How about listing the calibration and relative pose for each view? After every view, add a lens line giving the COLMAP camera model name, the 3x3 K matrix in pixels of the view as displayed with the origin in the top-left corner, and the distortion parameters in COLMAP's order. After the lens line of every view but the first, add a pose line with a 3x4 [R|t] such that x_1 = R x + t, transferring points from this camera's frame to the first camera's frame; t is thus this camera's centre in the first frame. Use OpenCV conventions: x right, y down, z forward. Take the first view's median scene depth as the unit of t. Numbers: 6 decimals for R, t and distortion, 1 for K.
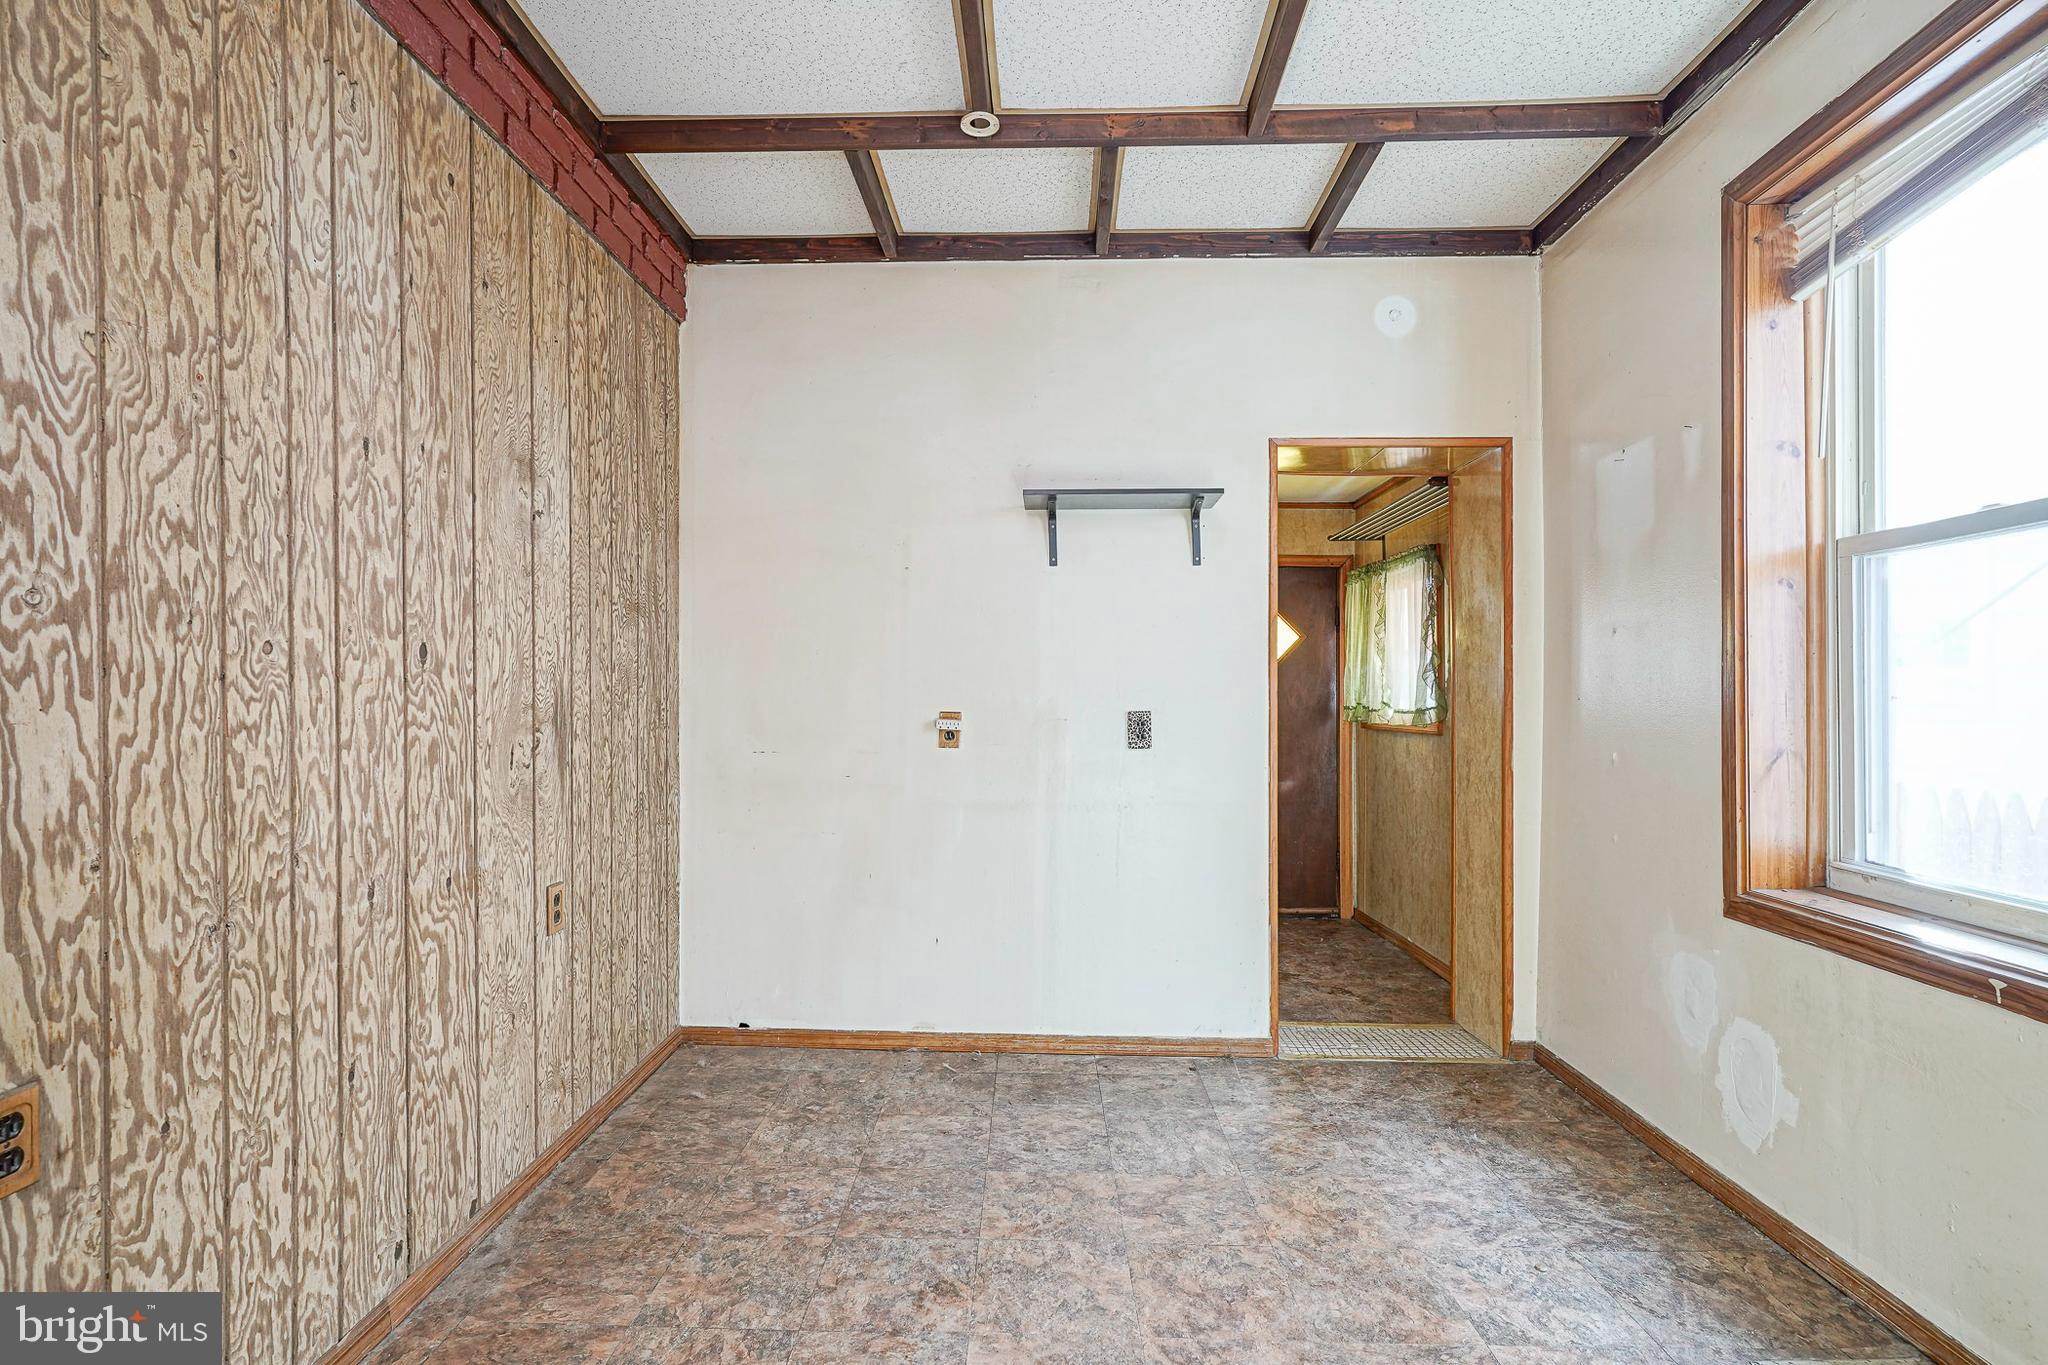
lens RADIAL K [[997.7, 0, 1017.5], [0, 997.7, 688.1], [0, 0, 1]] dist [-0.015191, 0.004838]
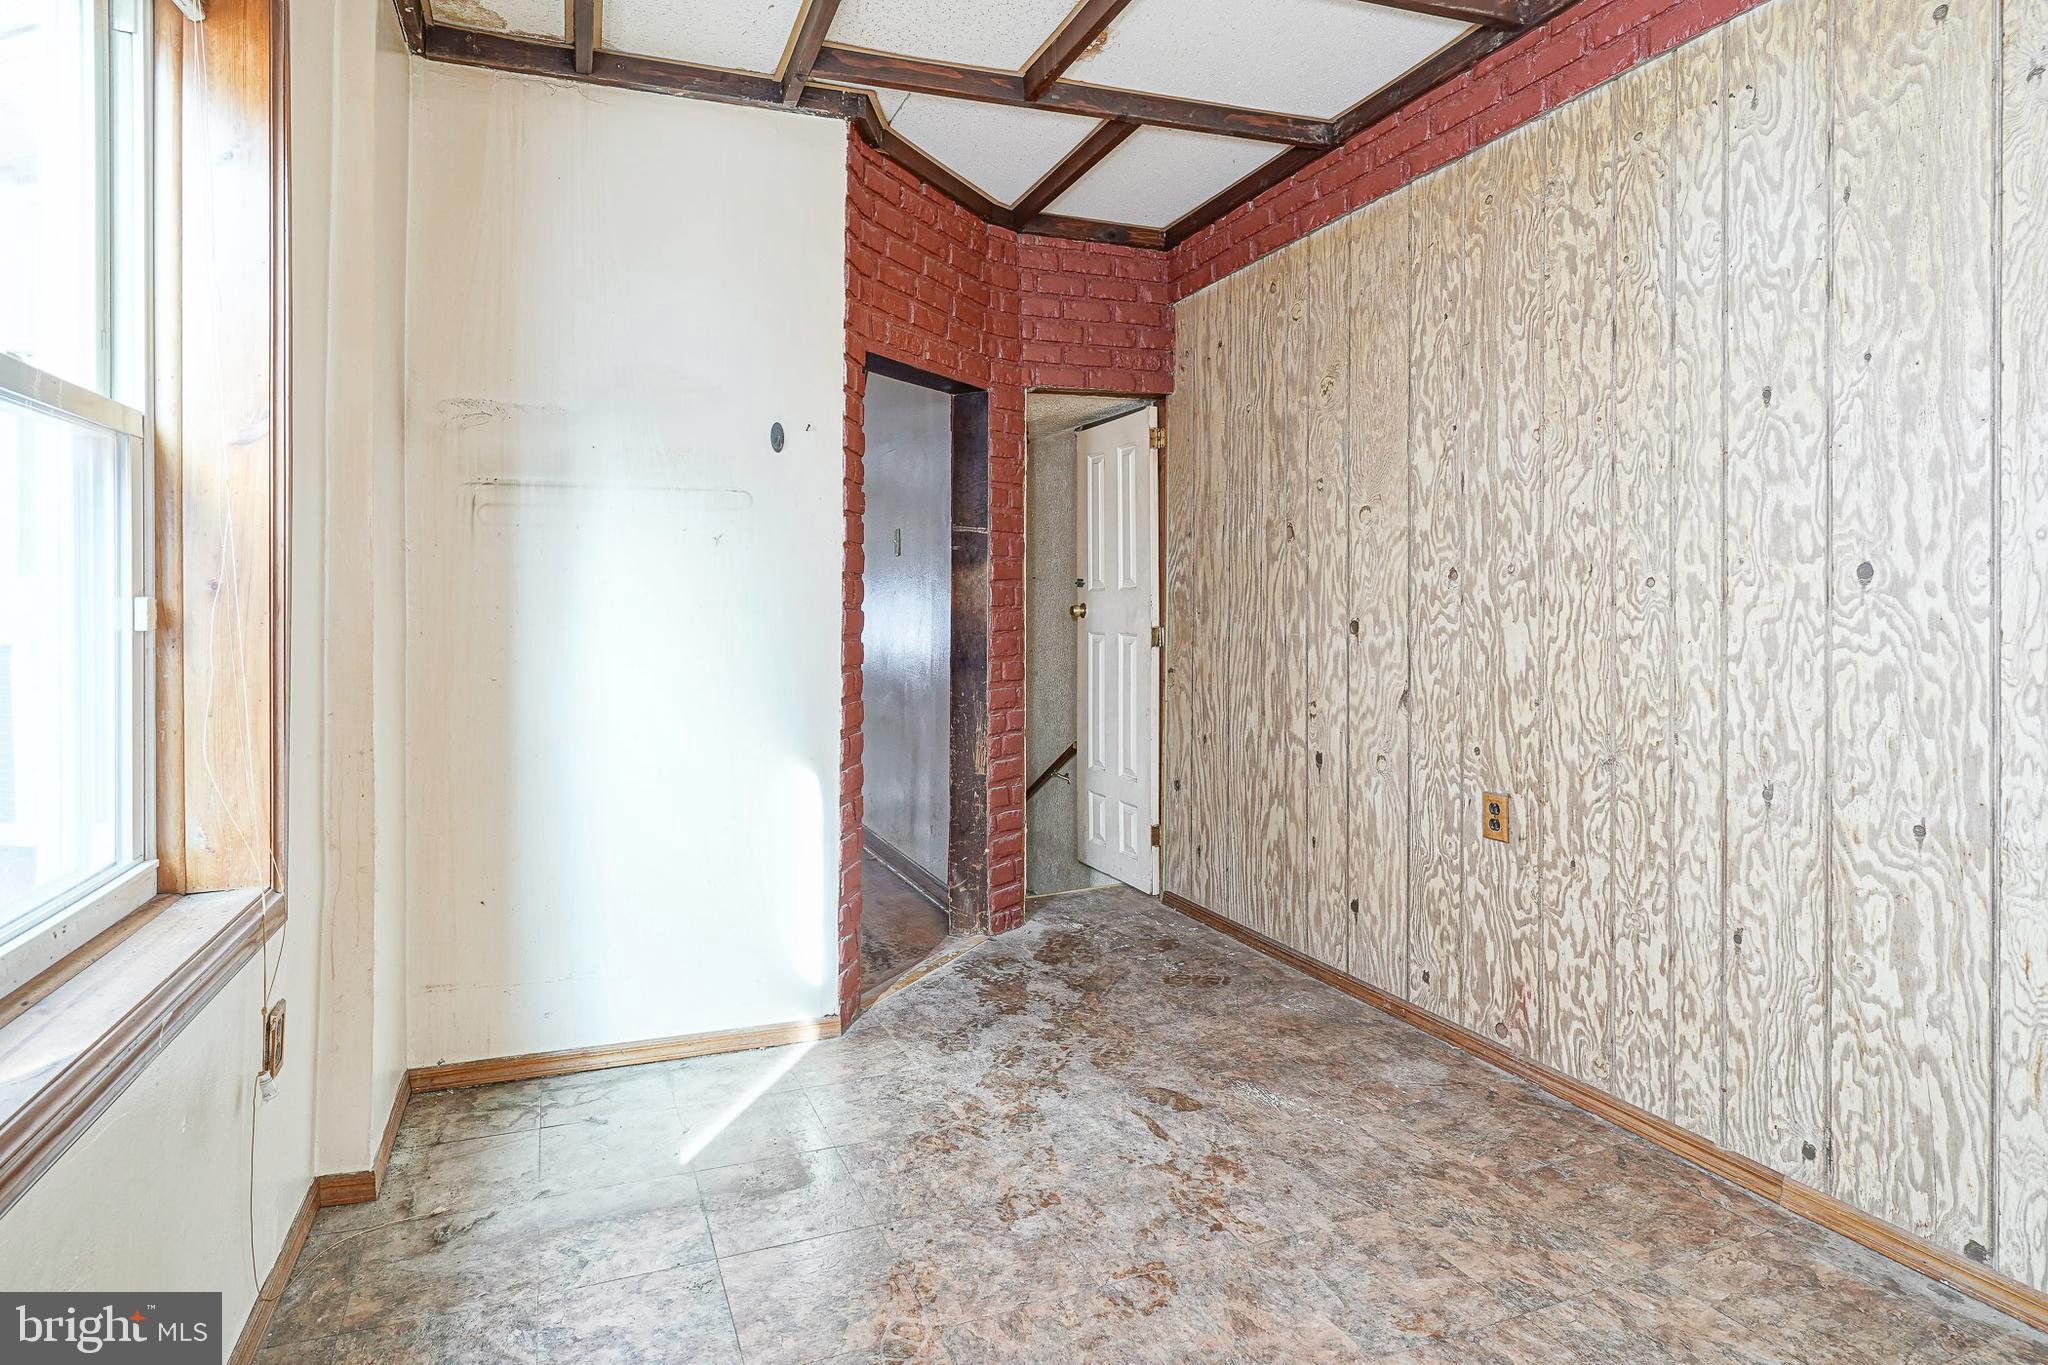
lens RADIAL K [[997.7, 0, 1017.5], [0, 997.7, 688.1], [0, 0, 1]] dist [-0.015191, 0.004838]
pose [[-0.897723, 0.029426, -0.439577, 0.674127], [-0.001530, 0.997553, 0.069902, 0.012059], [0.440558, 0.063425, -0.895481, 1.828199]]
